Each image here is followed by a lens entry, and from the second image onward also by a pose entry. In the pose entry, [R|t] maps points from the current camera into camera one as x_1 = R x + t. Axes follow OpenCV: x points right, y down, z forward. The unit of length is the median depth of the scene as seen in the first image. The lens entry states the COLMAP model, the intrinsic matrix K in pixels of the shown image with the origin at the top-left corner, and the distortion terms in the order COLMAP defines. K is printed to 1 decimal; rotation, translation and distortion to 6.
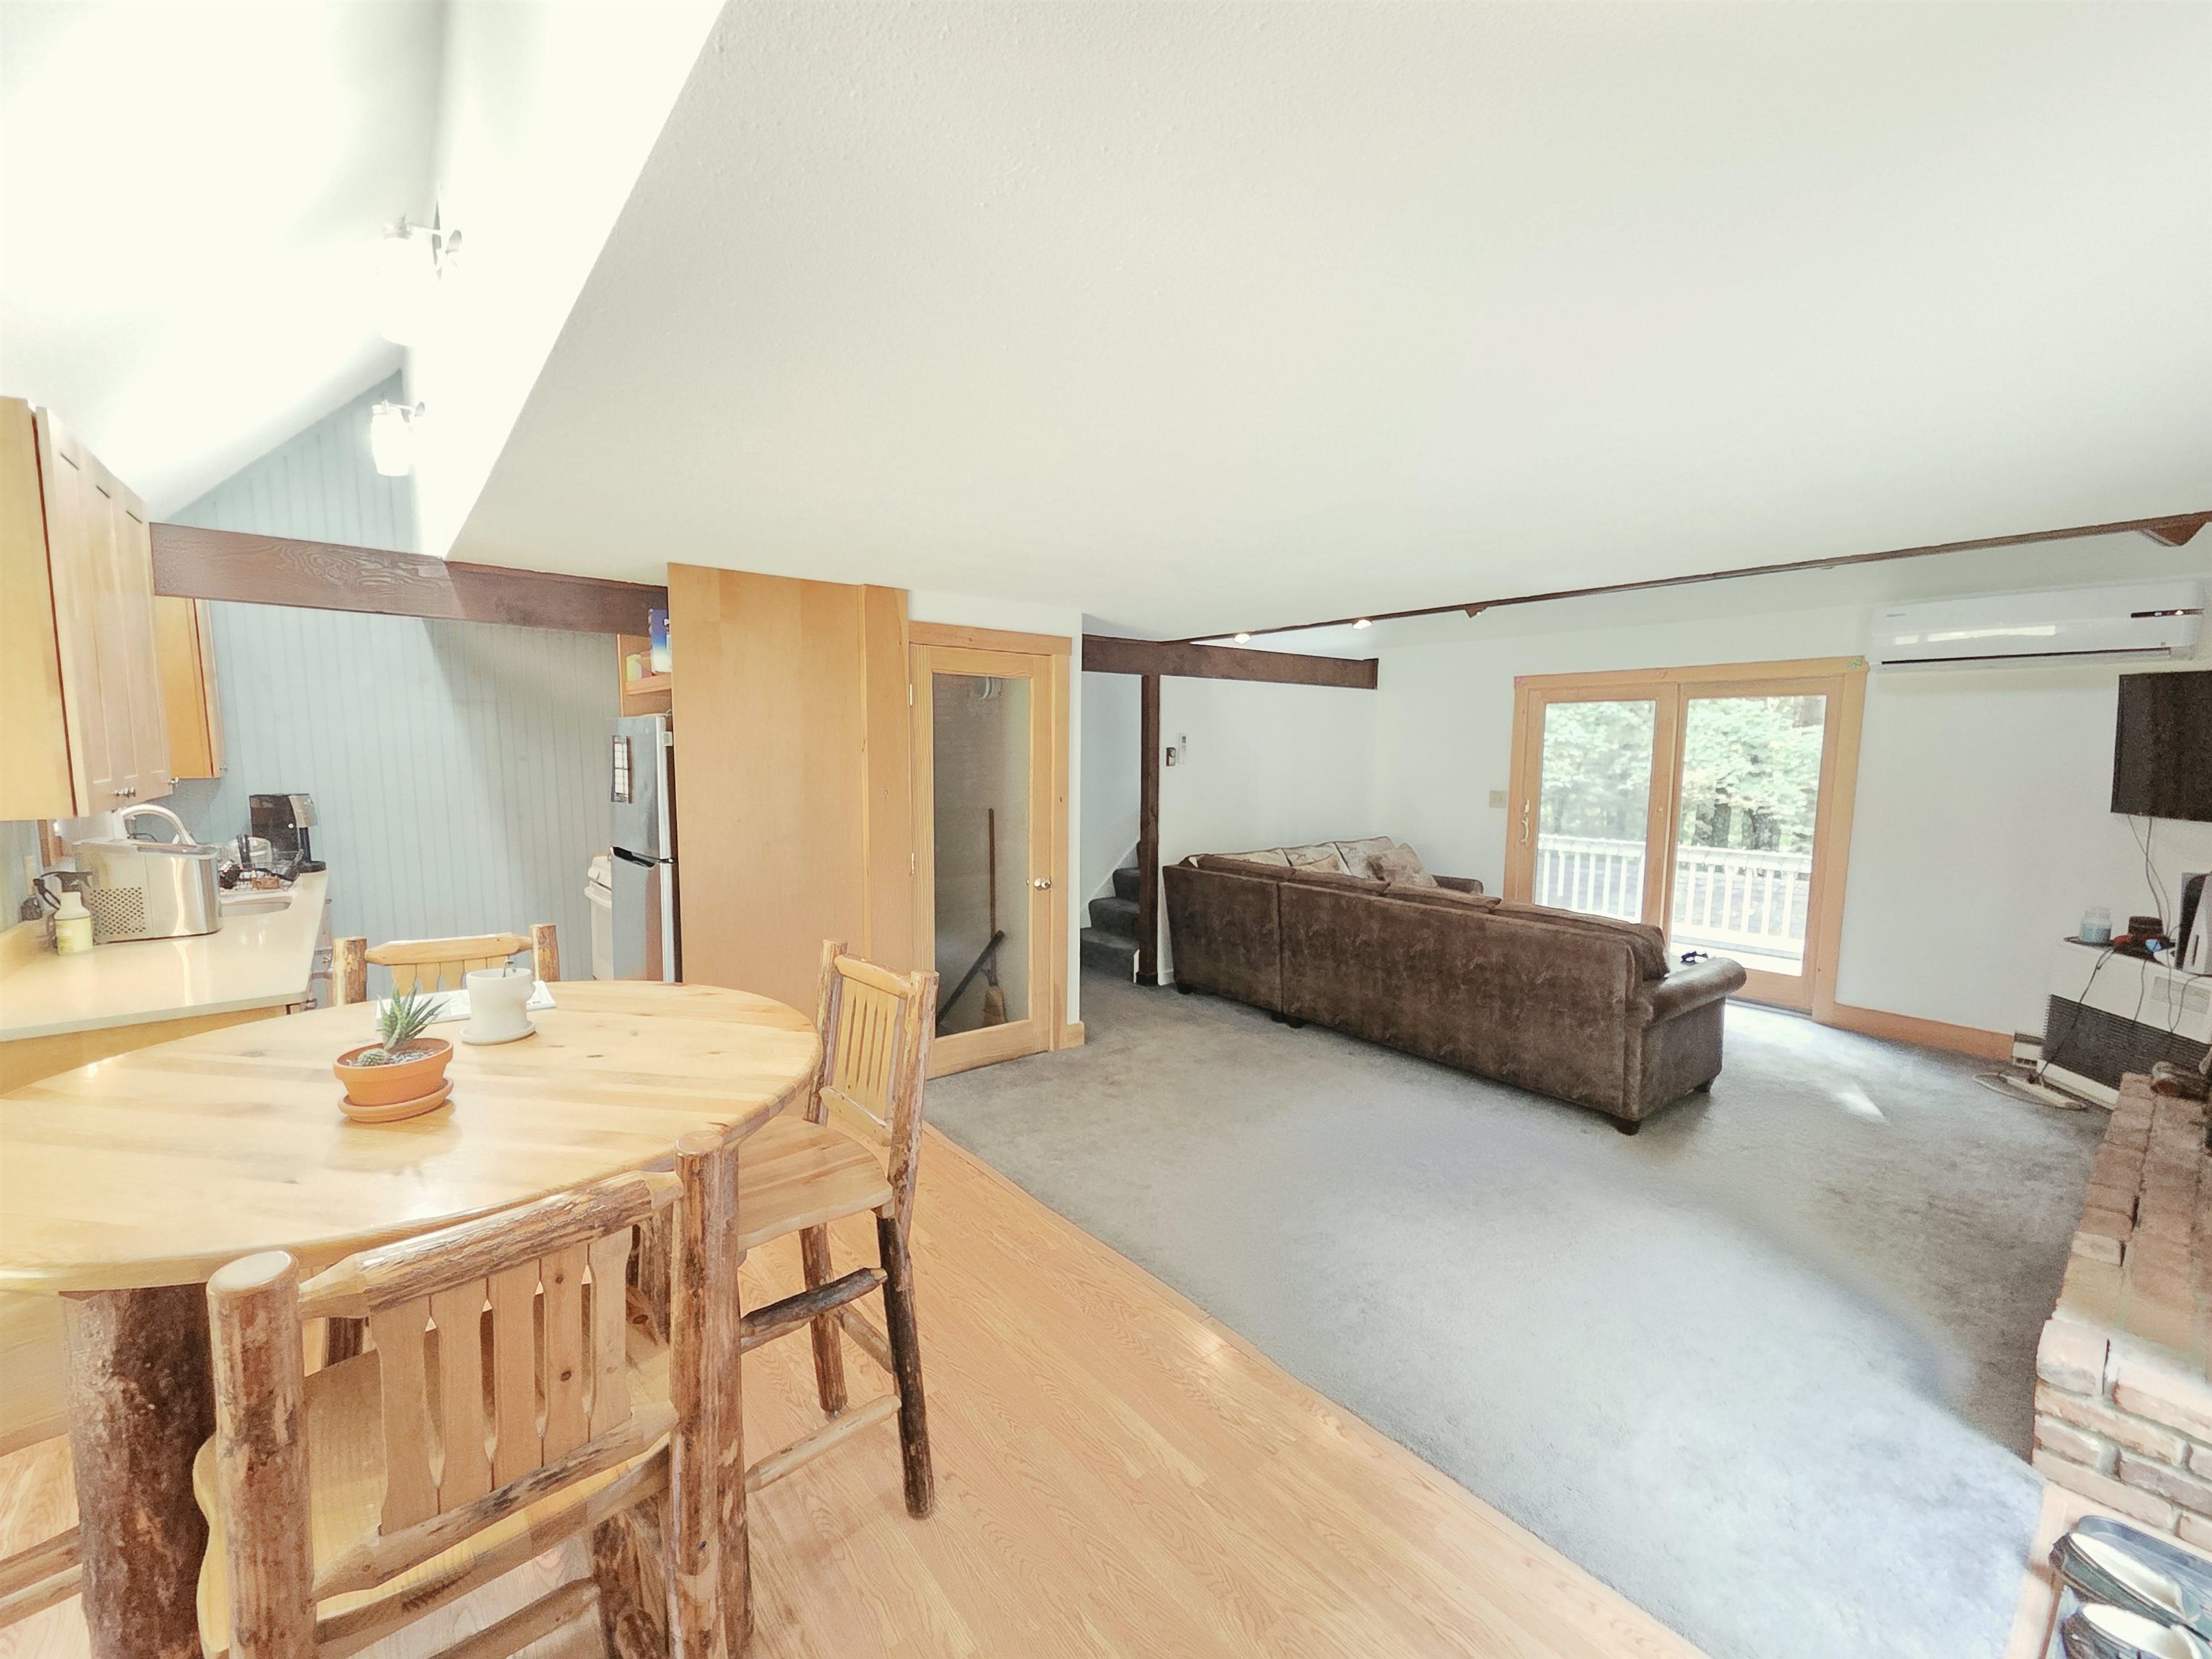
lens RADIAL K [[911.0, 0, 1112.0], [0, 911.0, 832.0], [0, 0, 1]] dist [0.007204, -0.000526]
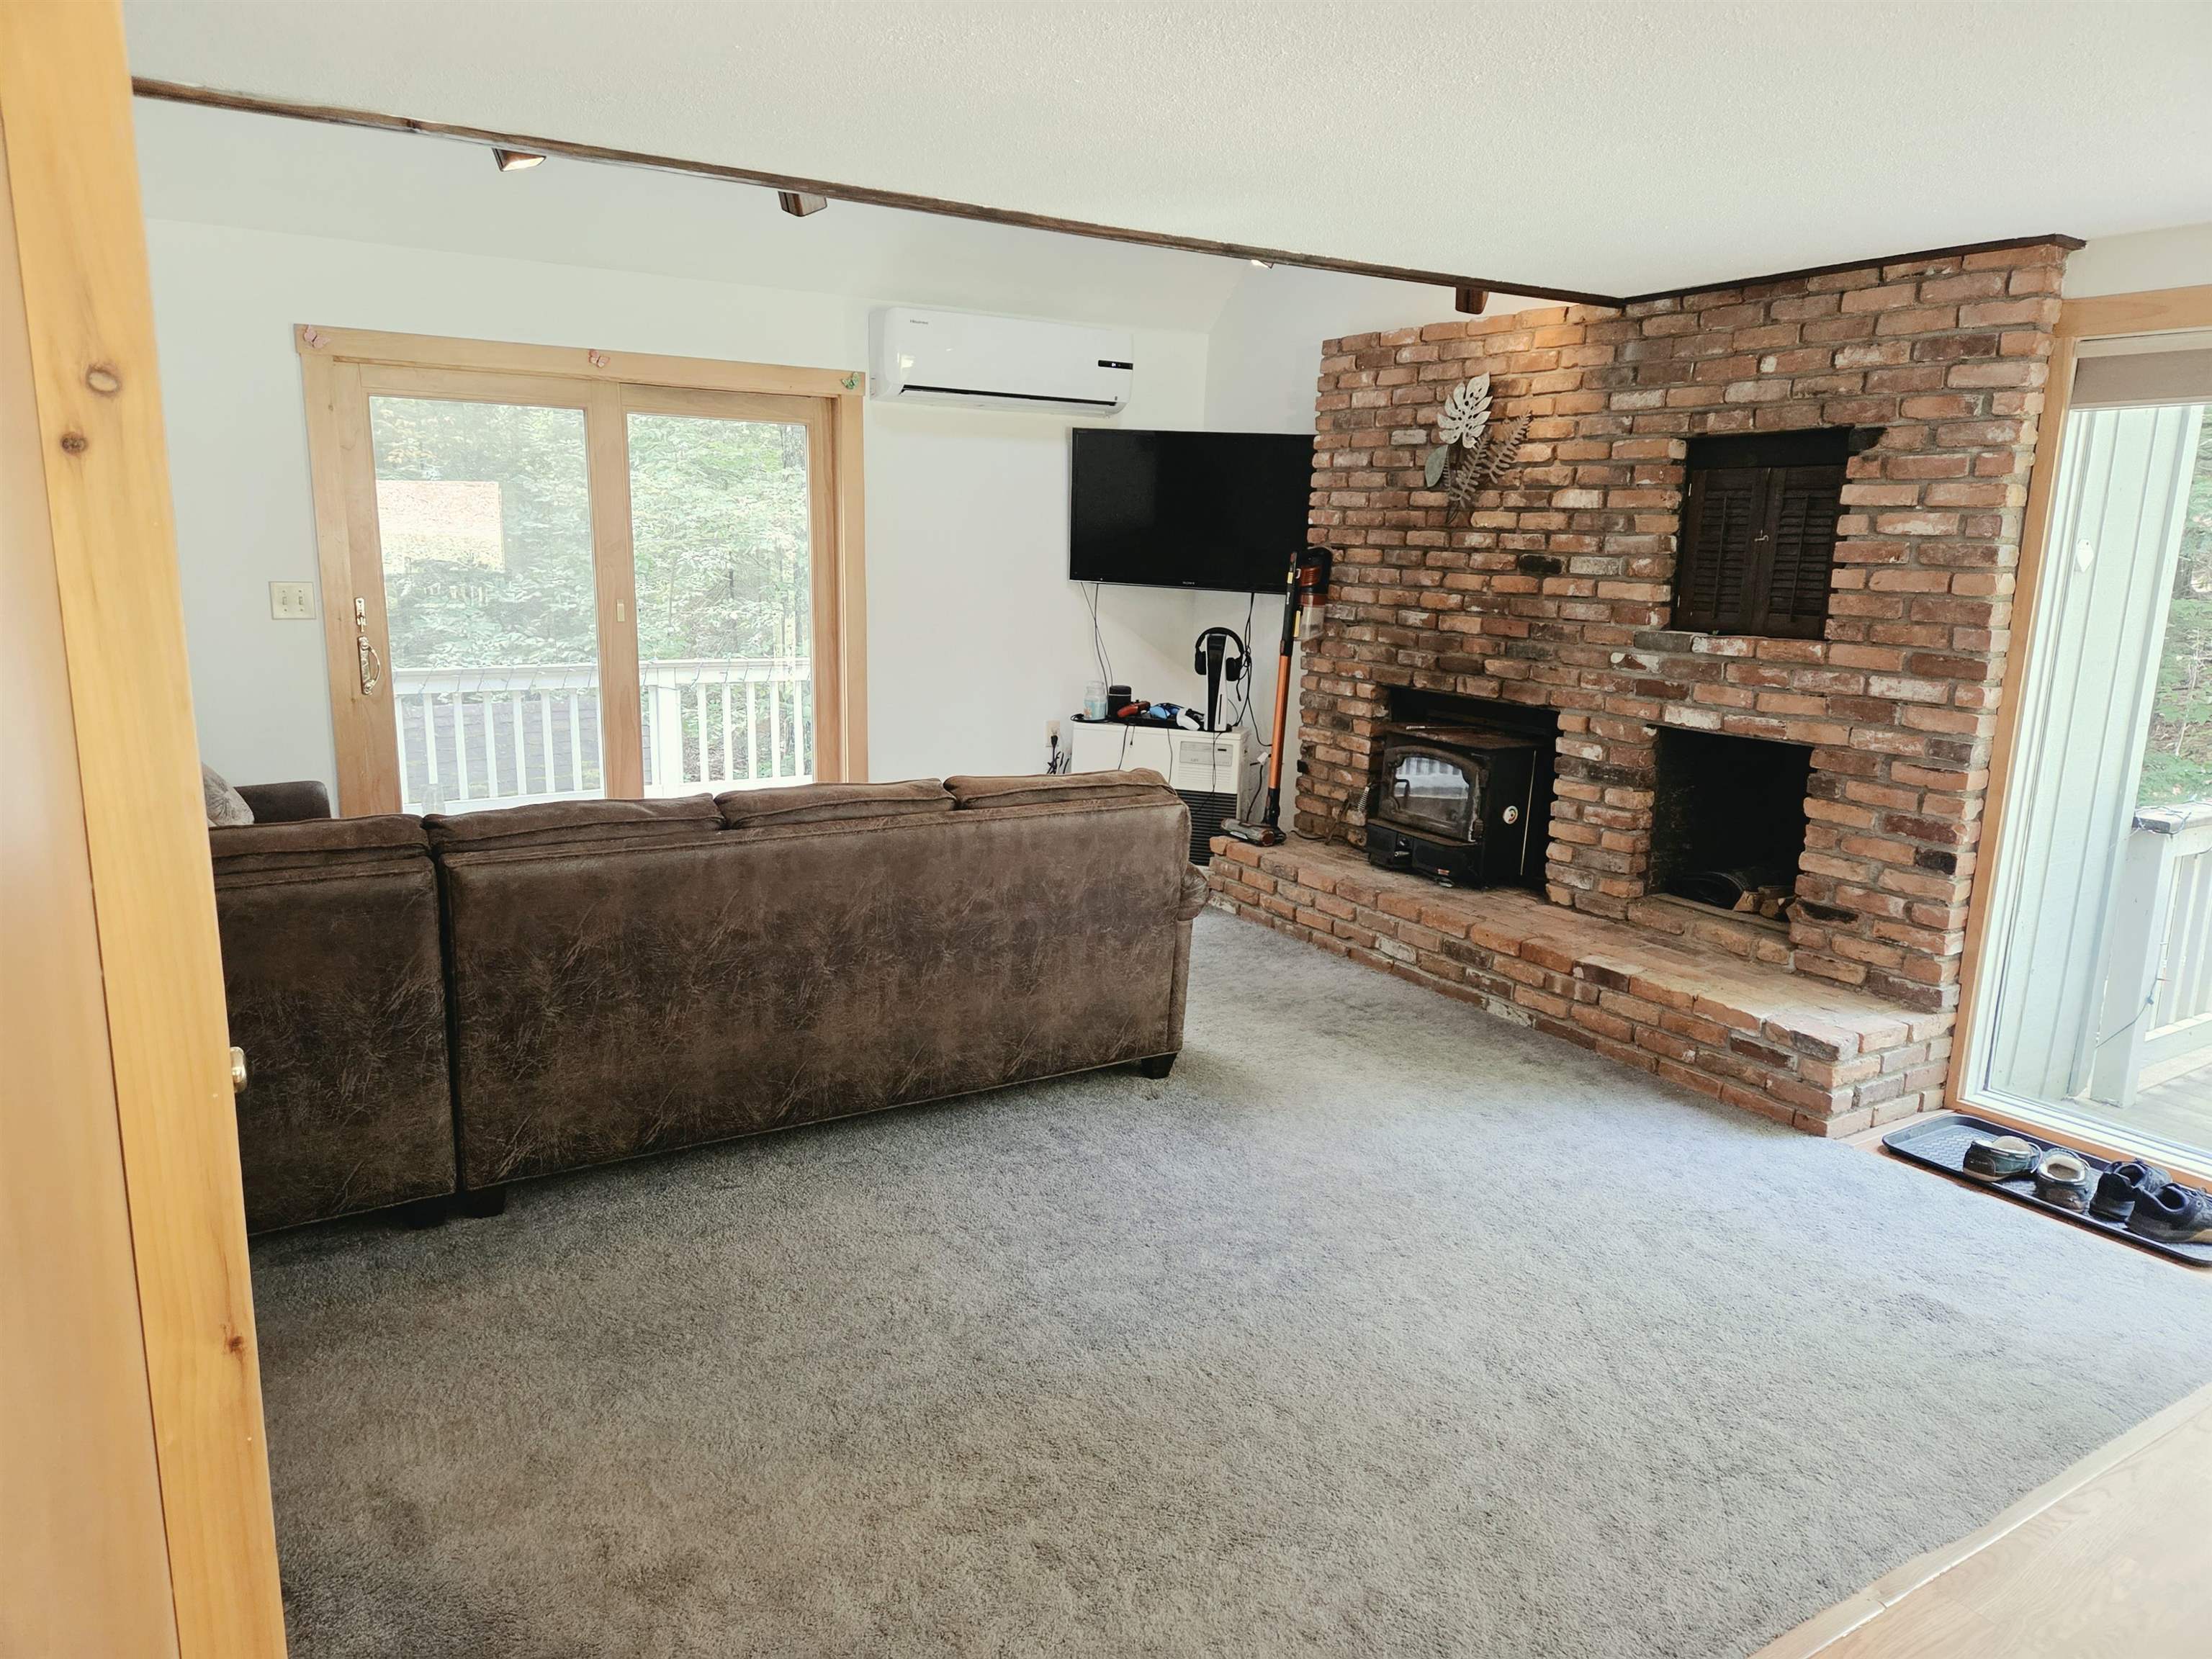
lens RADIAL K [[1501.3, 0, 1050.4], [0, 1501.3, 836.3], [0, 0, 1]] dist [0.065807, -0.054479]
pose [[0.115932, -0.200947, 0.972718, -0.419419], [0.071835, 0.978453, 0.193570, -0.058932], [-0.990656, 0.047434, 0.127869, 0.765260]]
